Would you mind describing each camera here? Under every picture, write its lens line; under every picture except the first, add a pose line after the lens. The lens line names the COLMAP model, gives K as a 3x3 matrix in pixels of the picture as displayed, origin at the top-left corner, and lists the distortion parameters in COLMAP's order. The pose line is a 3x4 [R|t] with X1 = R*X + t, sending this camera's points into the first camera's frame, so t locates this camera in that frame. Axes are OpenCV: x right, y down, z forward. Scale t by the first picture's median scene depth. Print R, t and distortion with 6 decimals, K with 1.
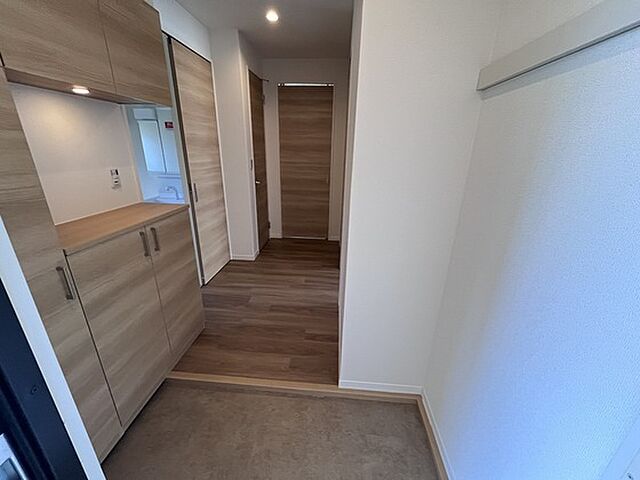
lens RADIAL K [[262.0, 0, 320.0], [0, 262.0, 240.0], [0, 0, 1]] dist [-0.001353, -0.000329]
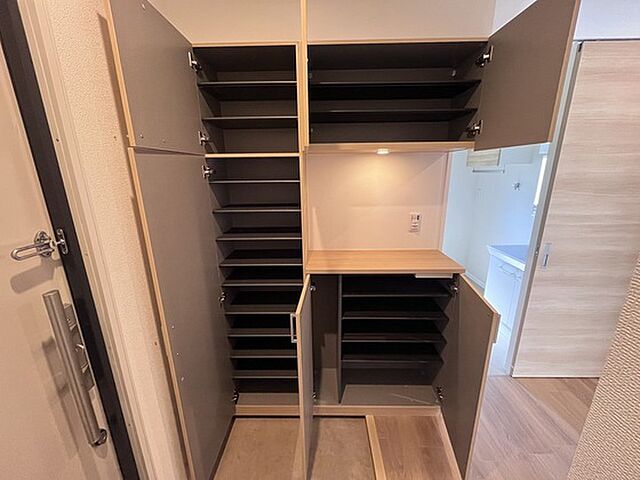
lens RADIAL K [[262.0, 0, 320.0], [0, 262.0, 240.0], [0, 0, 1]] dist [-0.001353, -0.000329]
pose [[0.064027, 0.243373, -0.967817, 0.220543], [-0.320698, 0.923385, 0.210983, -0.264490], [0.945015, 0.296868, 0.137171, 0.500166]]
